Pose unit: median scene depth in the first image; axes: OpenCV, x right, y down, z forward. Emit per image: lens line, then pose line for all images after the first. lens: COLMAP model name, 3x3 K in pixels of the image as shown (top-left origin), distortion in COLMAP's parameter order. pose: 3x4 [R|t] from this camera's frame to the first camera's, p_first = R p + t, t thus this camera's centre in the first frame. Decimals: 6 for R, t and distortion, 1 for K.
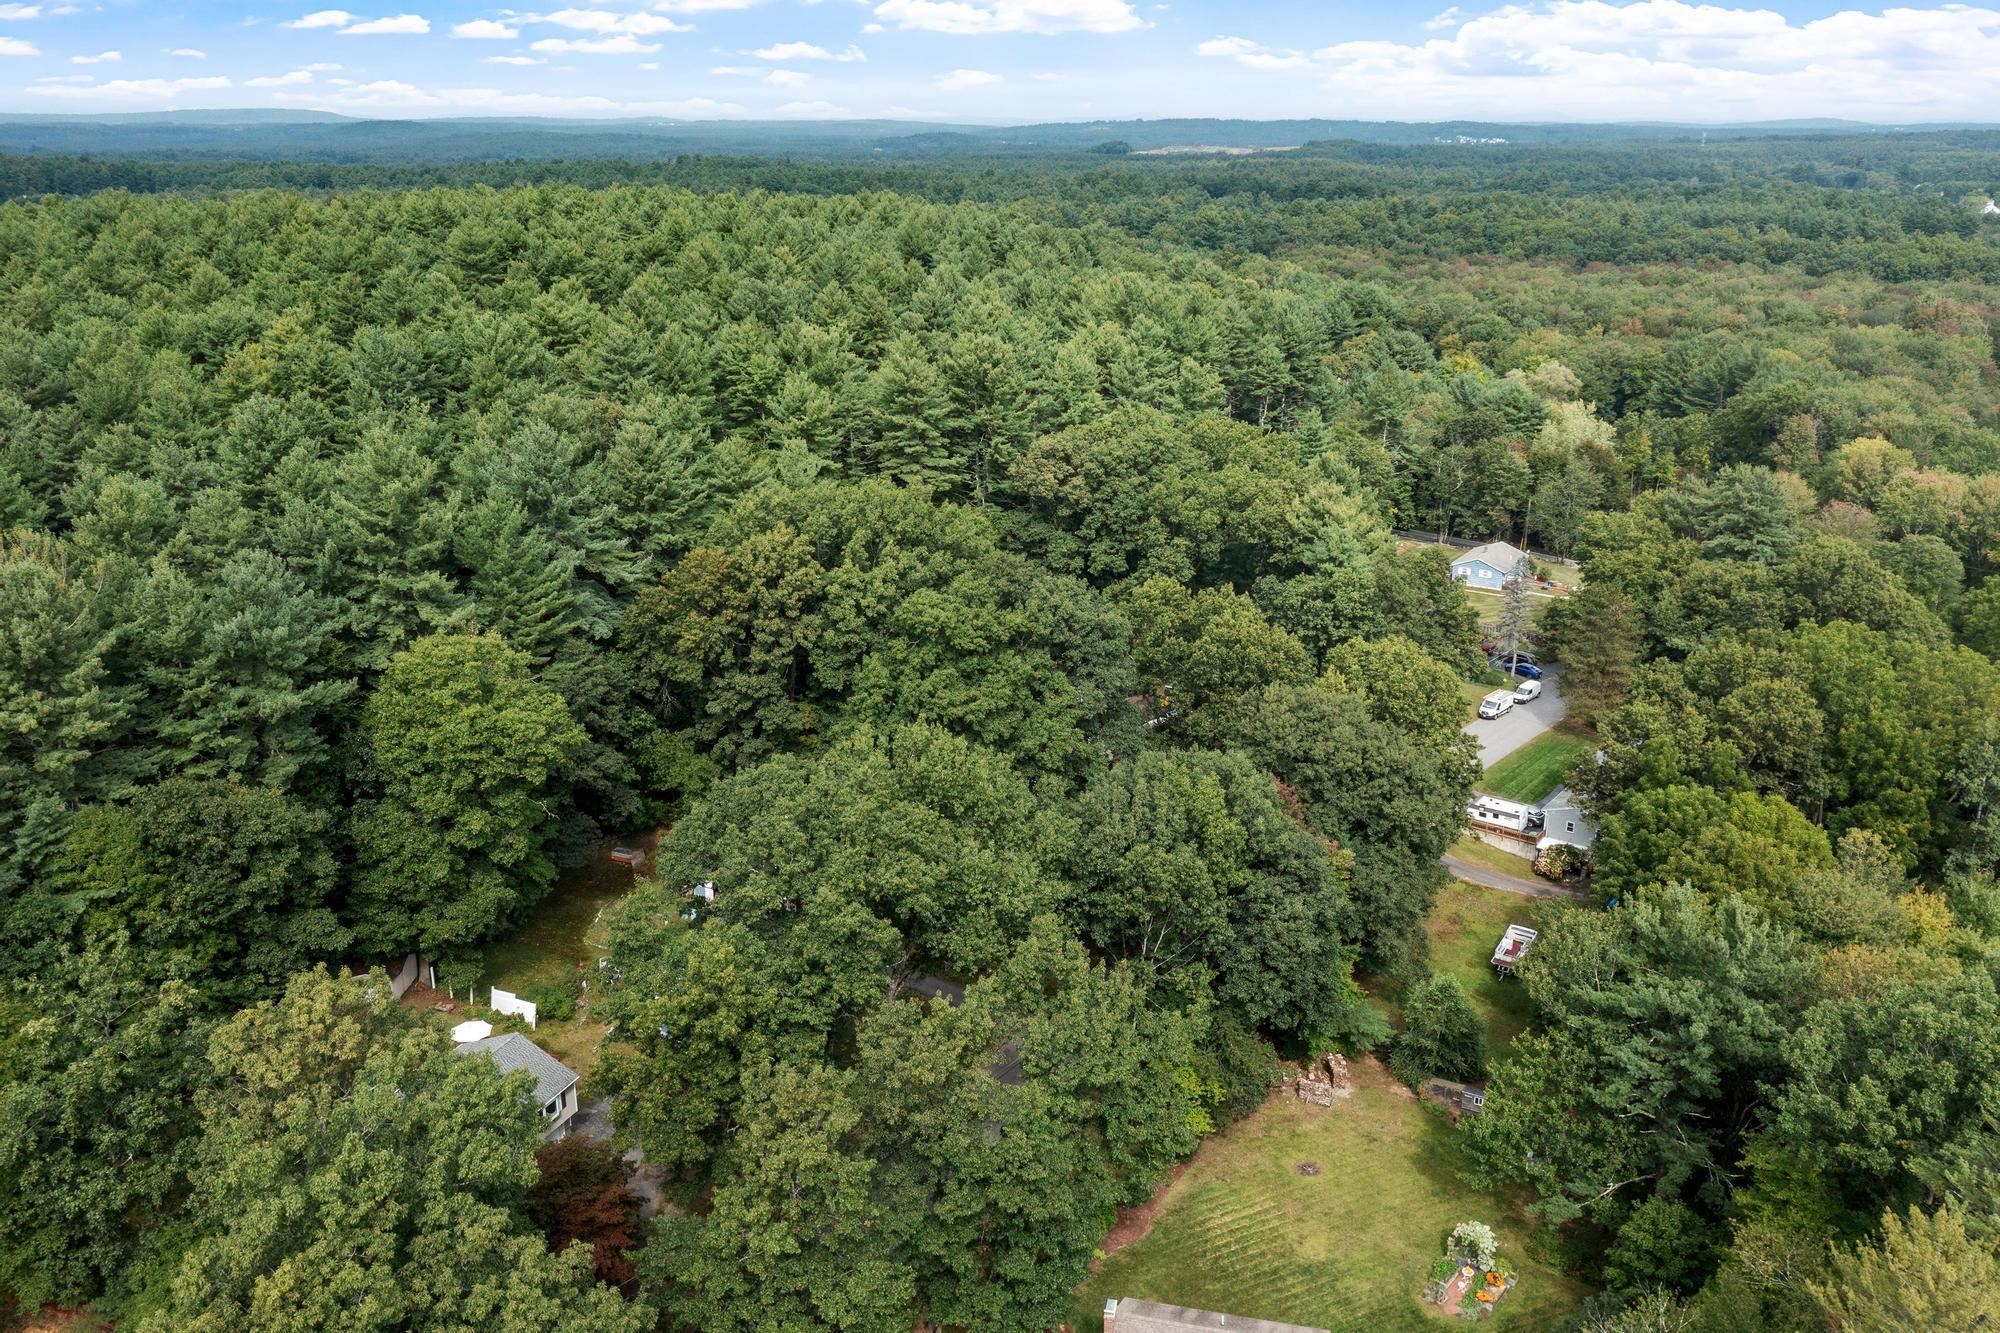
lens RADIAL K [[1623.3, 0, 1000.0], [0, 1623.3, 666.5], [0, 0, 1]] dist [-0.006822, 0.005860]
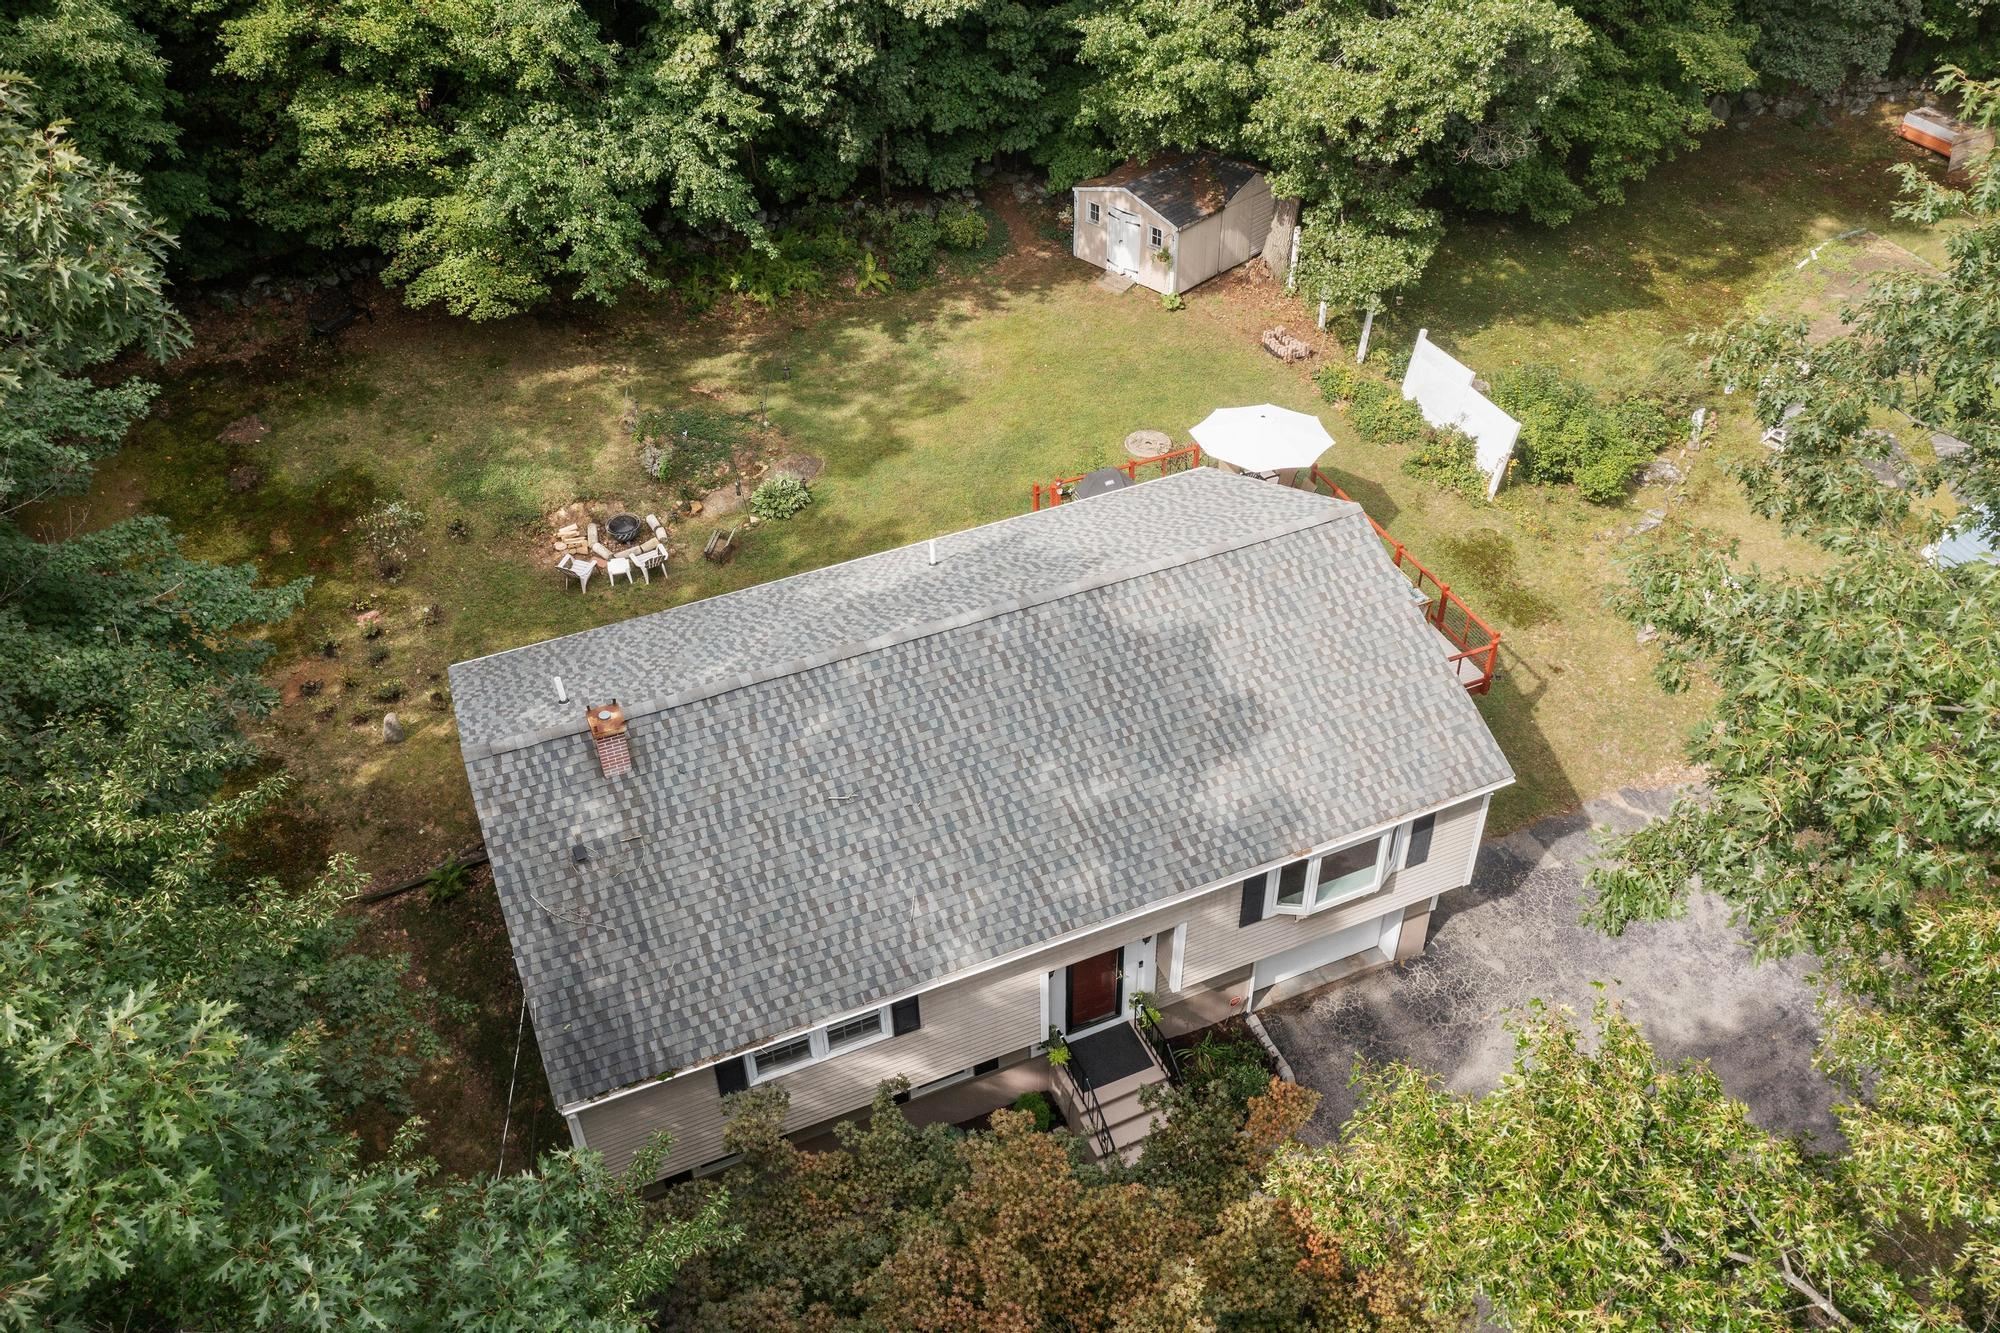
lens RADIAL K [[1623.3, 0, 1000.0], [0, 1623.3, 666.5], [0, 0, 1]] dist [-0.006822, 0.005860]
pose [[0.735462, 0.415288, -0.535380, -0.175834], [-0.194429, 0.886272, 0.420380, 0.139549], [0.649071, -0.205080, 0.732563, 0.704716]]
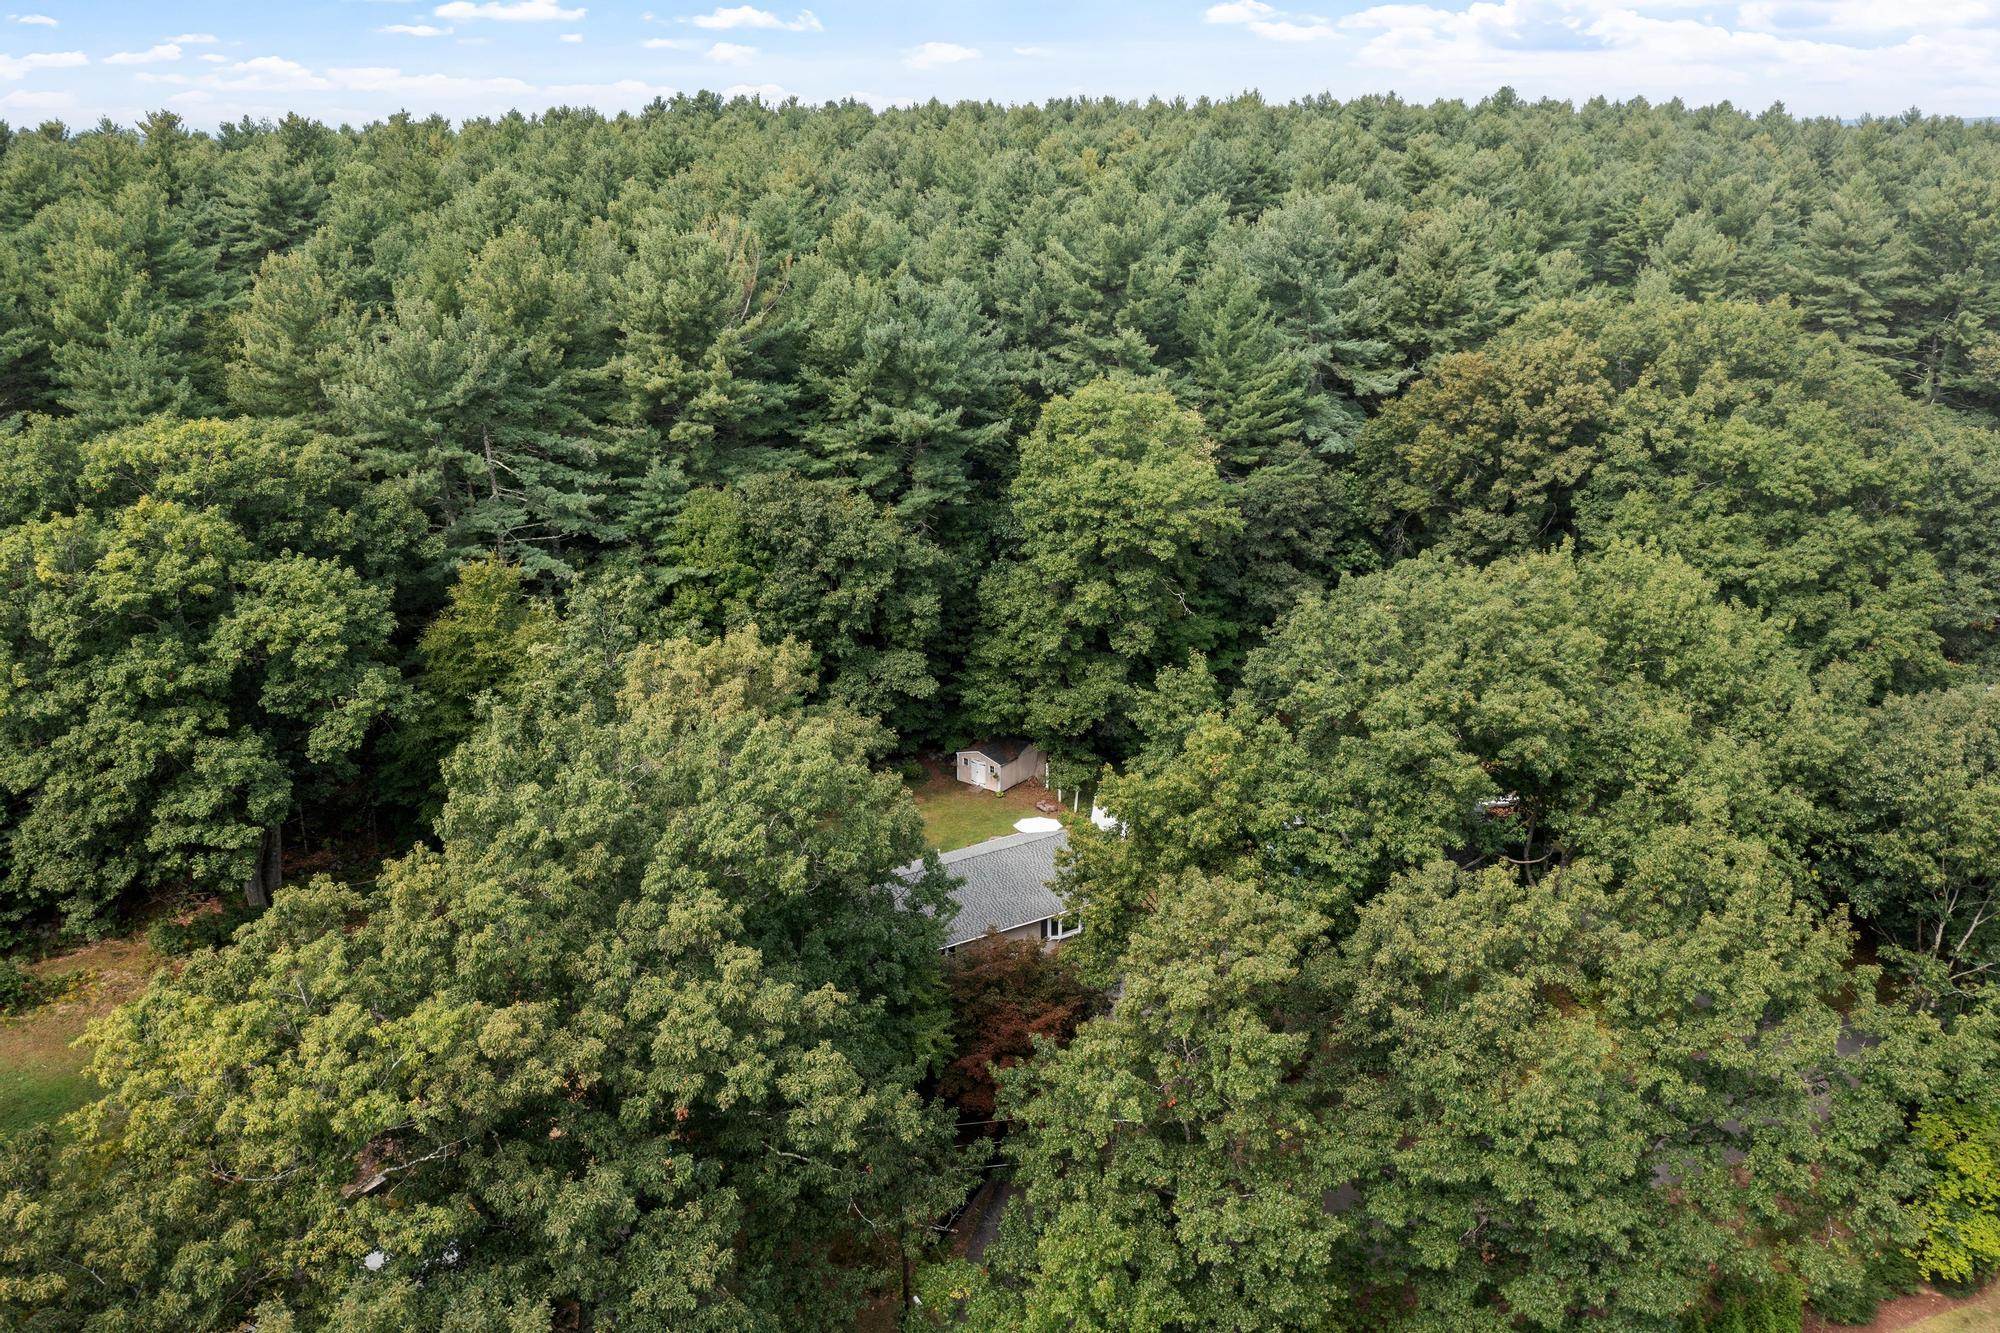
lens RADIAL K [[1596.3, 0, 1000.0], [0, 1596.3, 666.5], [0, 0, 1]] dist [0.005749, -0.001150]
pose [[0.819110, 0.174814, -0.546351, 0.106355], [-0.174432, 0.983237, 0.053088, 0.093909], [0.546473, 0.051816, 0.835872, 0.251213]]
